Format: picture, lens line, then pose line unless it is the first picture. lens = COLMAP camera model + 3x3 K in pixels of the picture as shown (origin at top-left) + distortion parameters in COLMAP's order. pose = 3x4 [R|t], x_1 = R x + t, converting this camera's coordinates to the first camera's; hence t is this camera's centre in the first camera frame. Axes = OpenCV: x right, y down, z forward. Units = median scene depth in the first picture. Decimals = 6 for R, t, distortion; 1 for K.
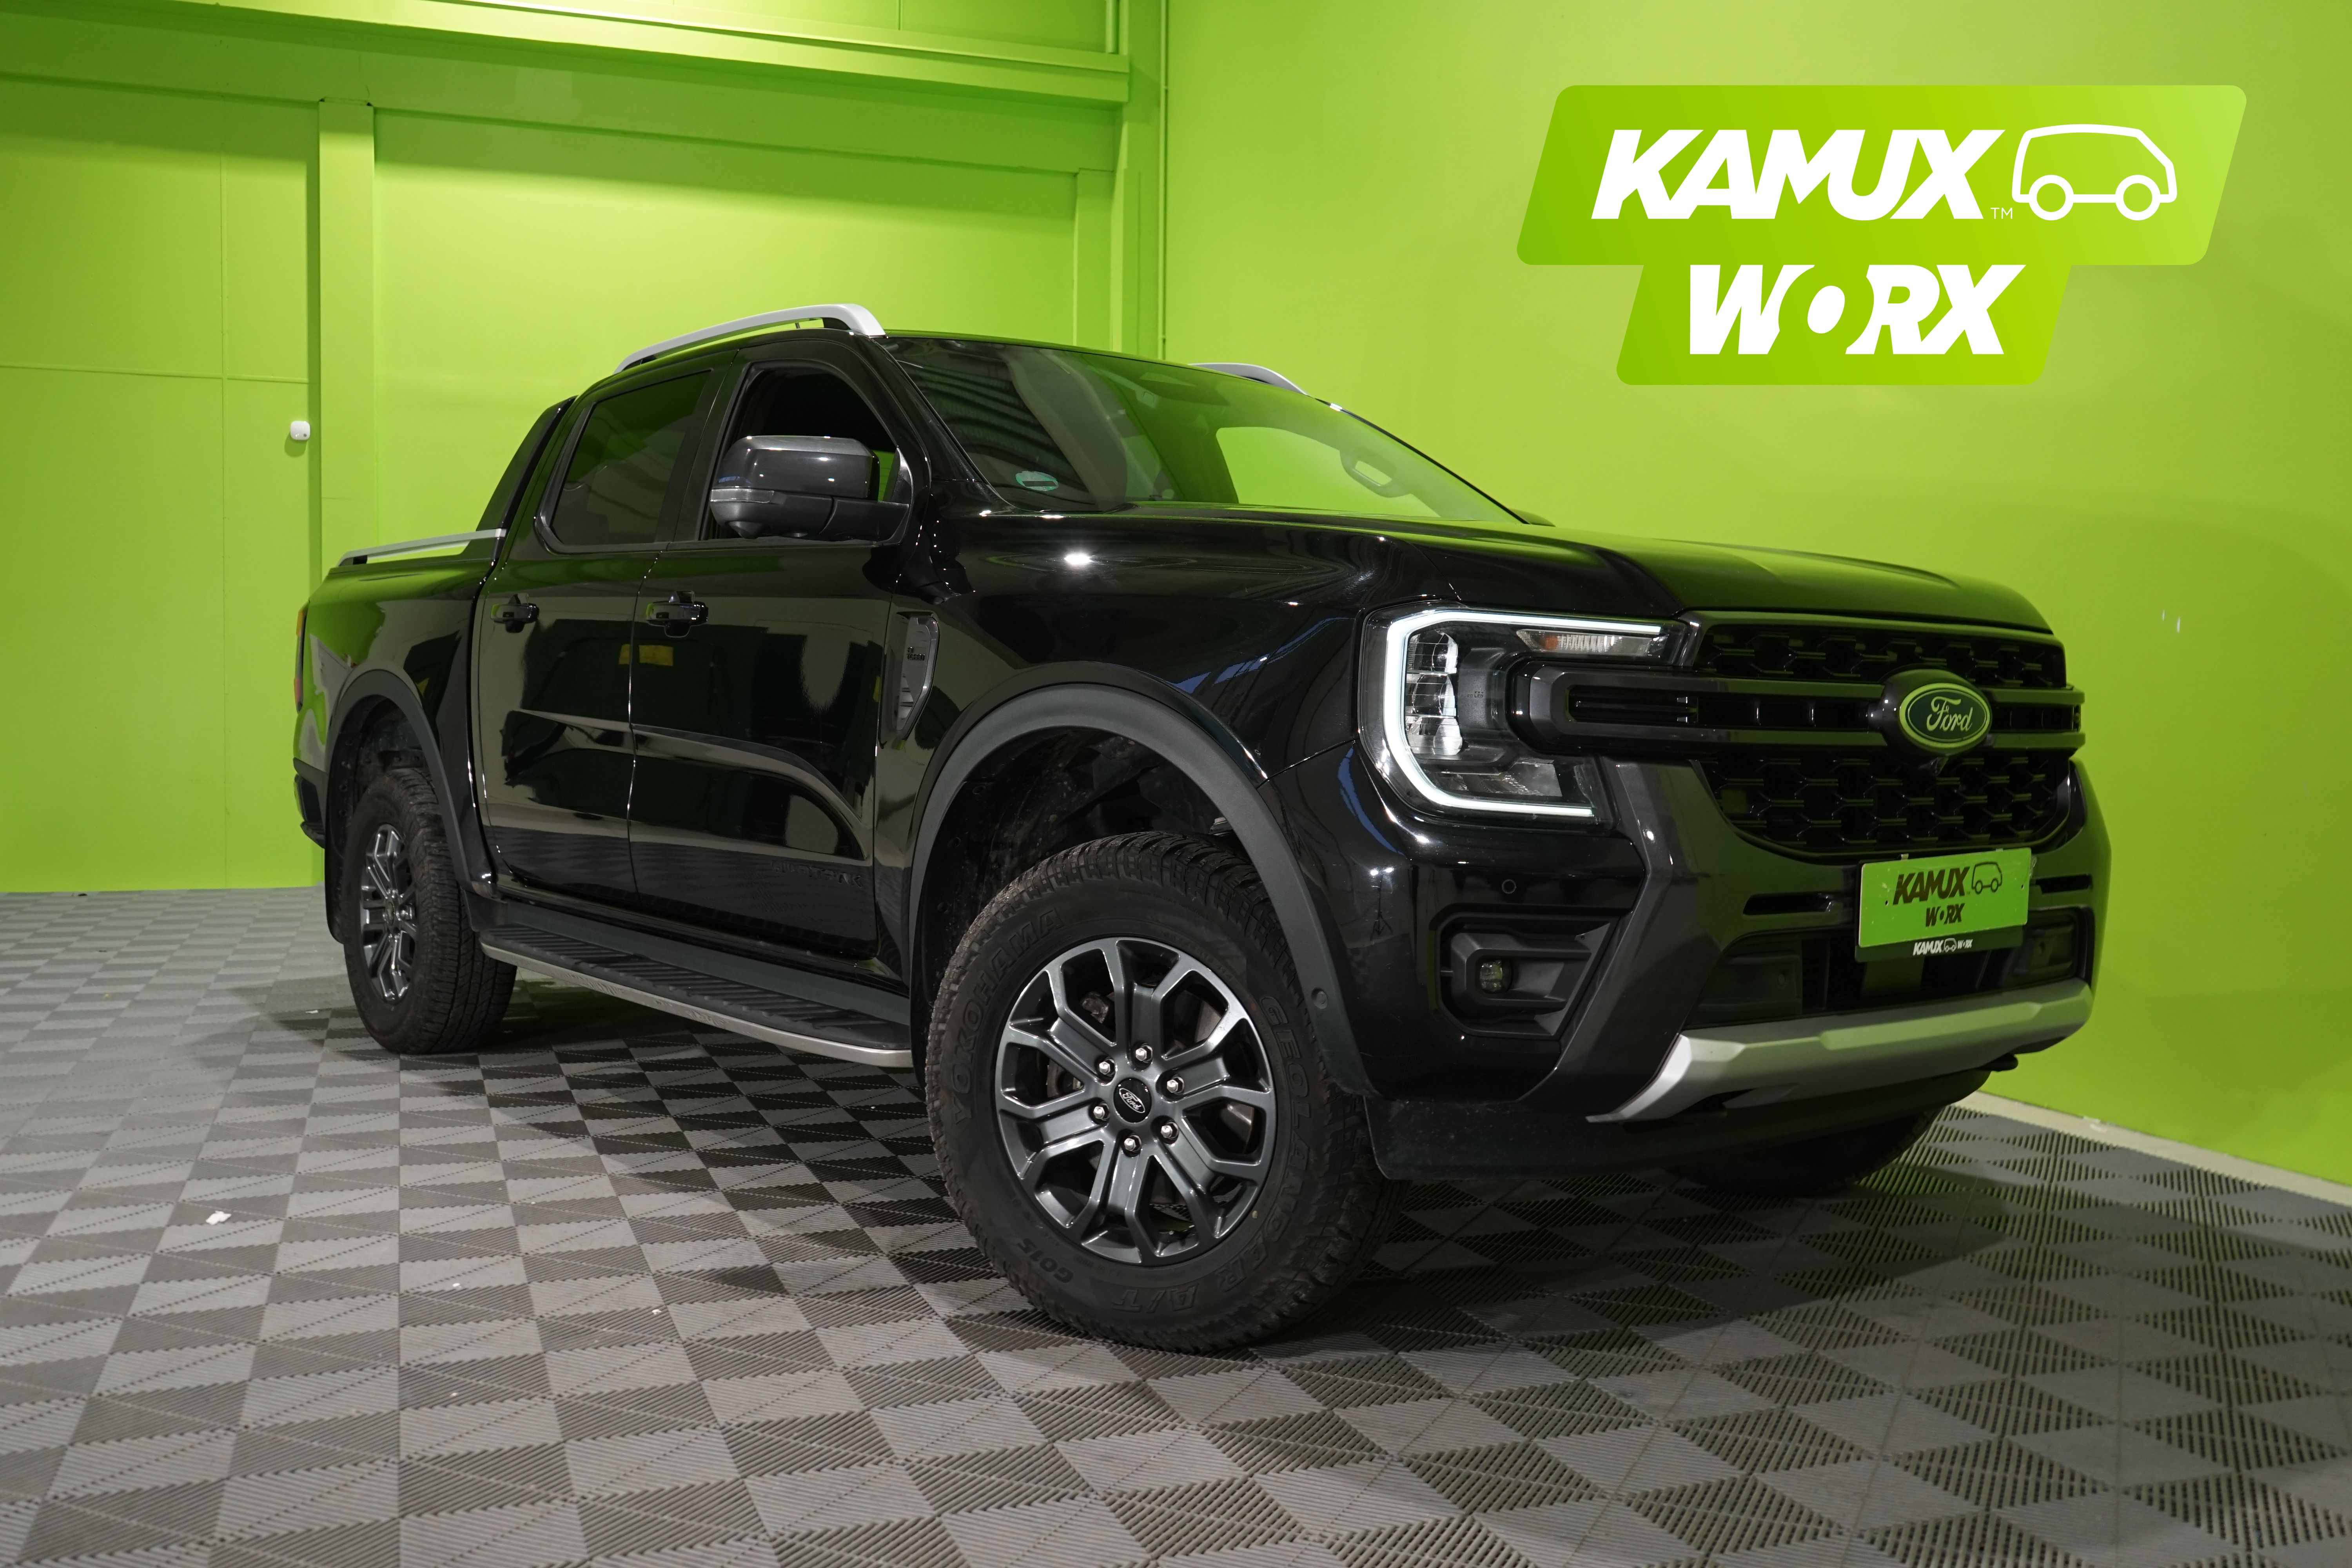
lens RADIAL K [[2058.8, 0, 1176.0], [0, 2058.8, 784.0], [0, 0, 1]] dist [-0.000912, -0.009929]
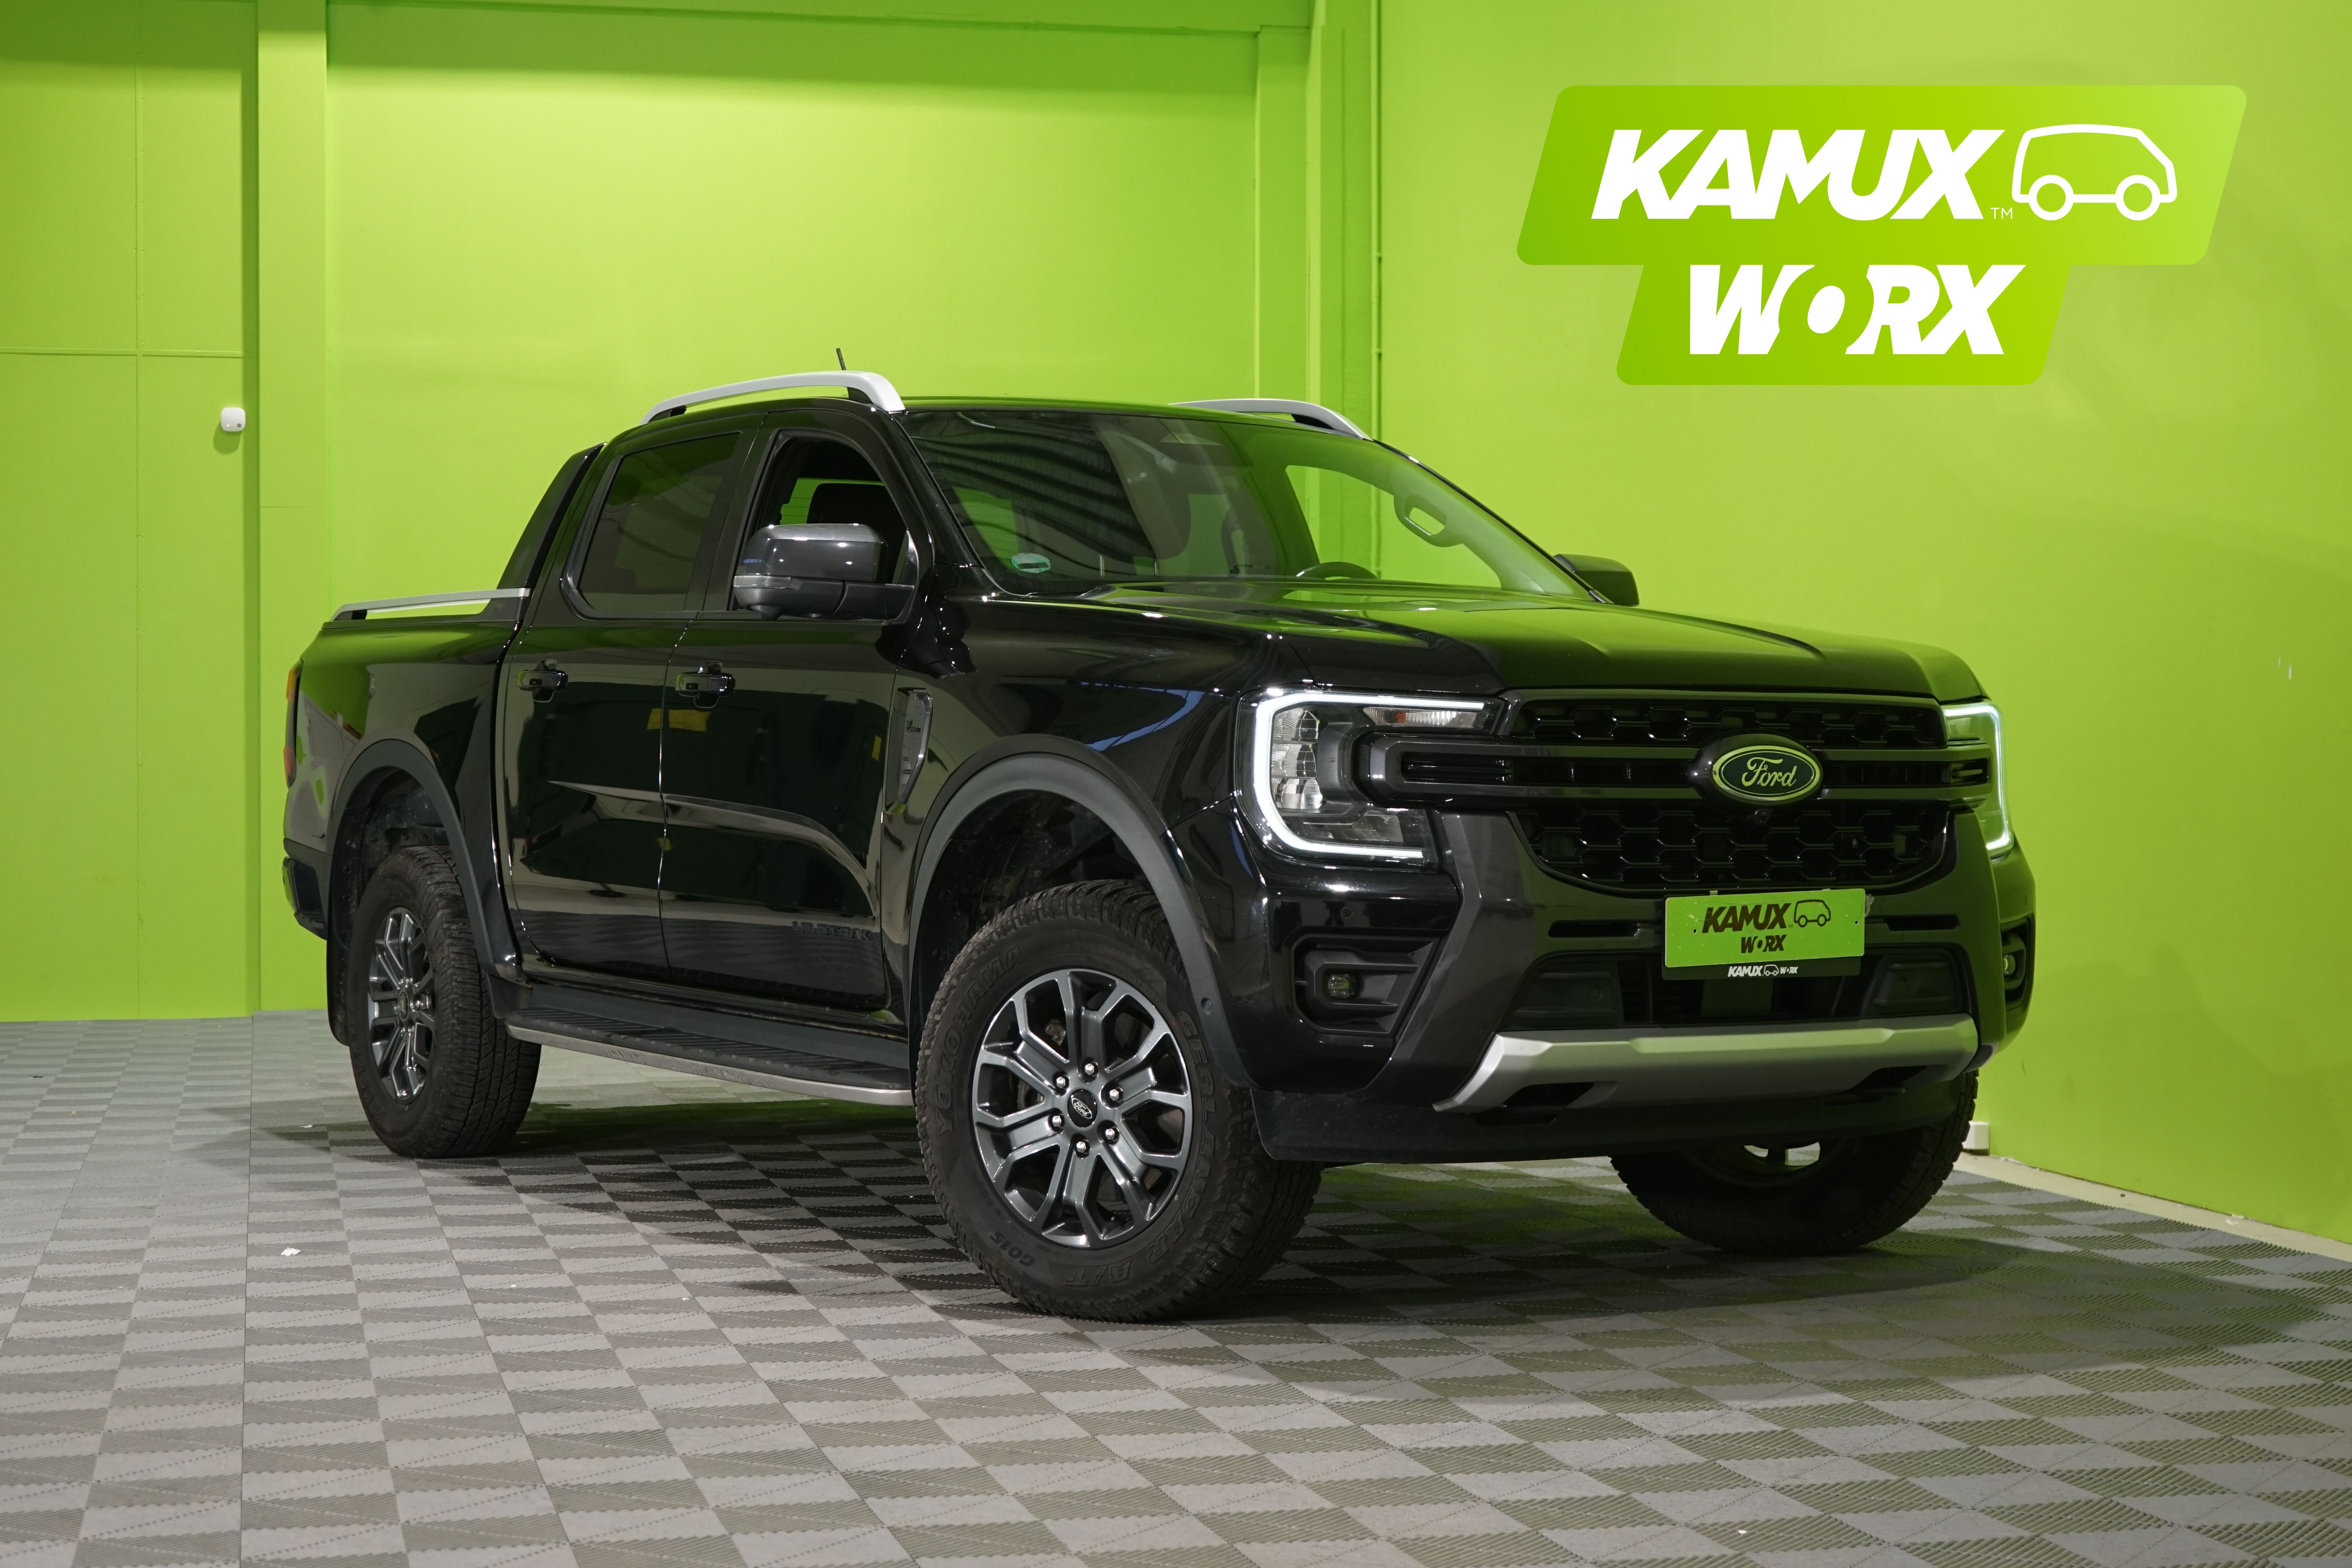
lens RADIAL K [[3639.1, 0, 1176.0], [0, 3639.1, 784.0], [0, 0, 1]] dist [0.001445, 0.042021]
pose [[0.993291, -0.009705, -0.115230, 0.266357], [0.005864, 0.999417, -0.033629, 0.038337], [0.115489, 0.032728, 0.992769, -1.033150]]
